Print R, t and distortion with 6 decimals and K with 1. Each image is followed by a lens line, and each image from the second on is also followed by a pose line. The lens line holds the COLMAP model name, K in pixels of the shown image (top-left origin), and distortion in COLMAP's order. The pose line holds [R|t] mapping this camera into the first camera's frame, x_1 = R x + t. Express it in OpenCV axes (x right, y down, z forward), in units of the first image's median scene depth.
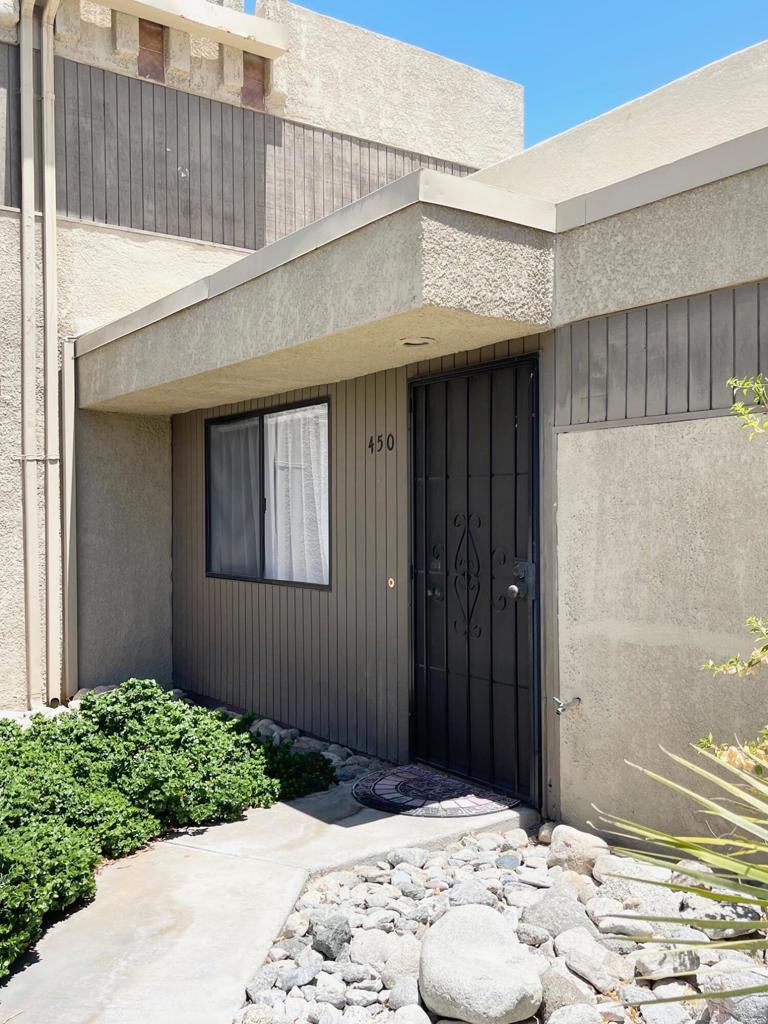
lens RADIAL K [[948.3, 0, 378.7], [0, 948.3, 512.6], [0, 0, 1]] dist [0.020960, 0.000000]
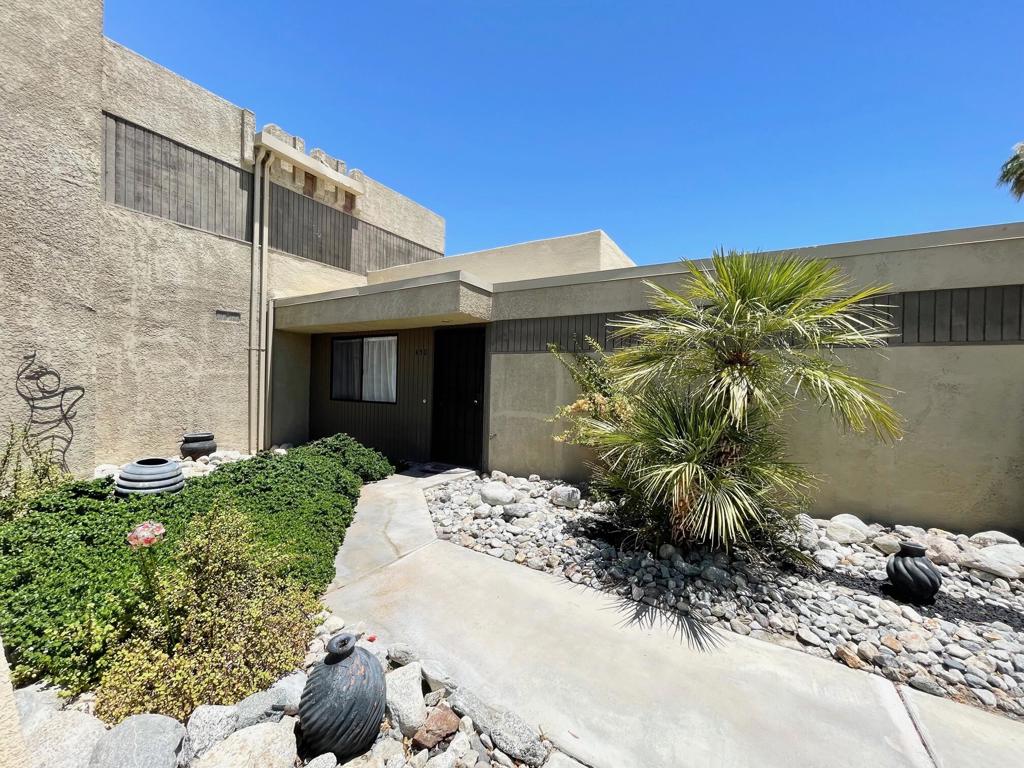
lens RADIAL K [[408.8, 0, 506.5], [0, 408.8, 384.3], [0, 0, 1]] dist [-0.002666, 0.002066]
pose [[0.918638, 0.028367, 0.394081, -0.290832], [-0.031780, 0.999493, 0.002136, 0.014918], [-0.393820, -0.014486, 0.919073, -0.288407]]
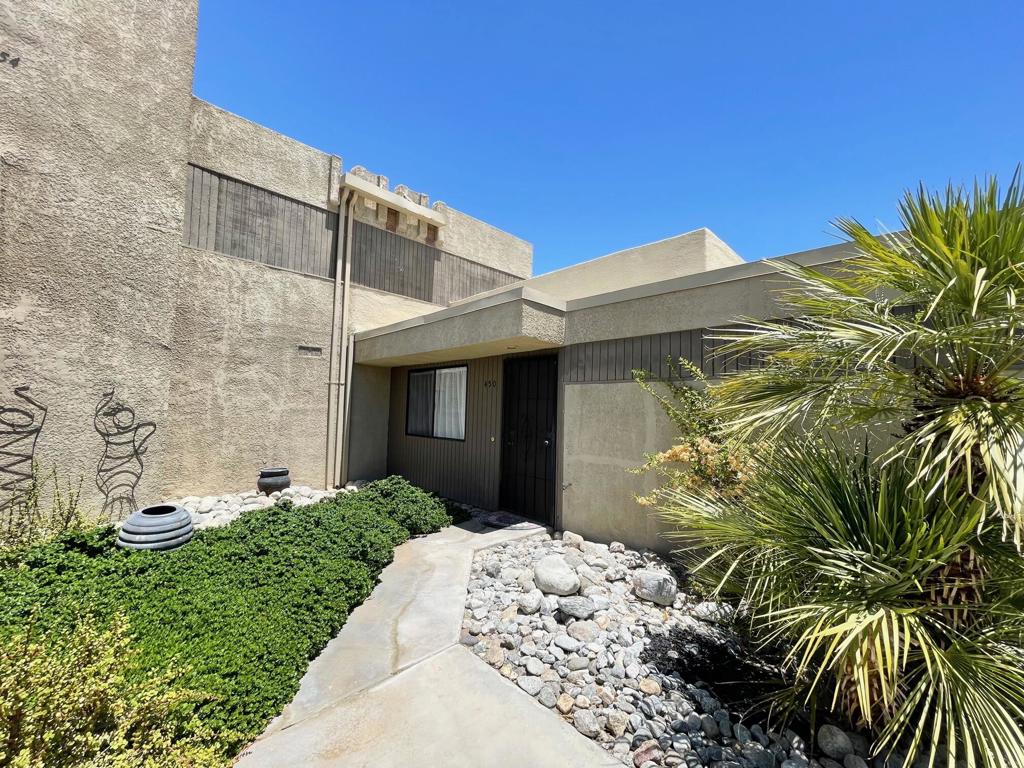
lens RADIAL K [[408.8, 0, 509.4], [0, 408.8, 386.4], [0, 0, 1]] dist [-0.002666, 0.002066]
pose [[0.987741, 0.042884, 0.150094, -0.131798], [-0.034175, 0.997605, -0.060135, -0.003179], [-0.152314, 0.054268, 0.986841, -0.113472]]
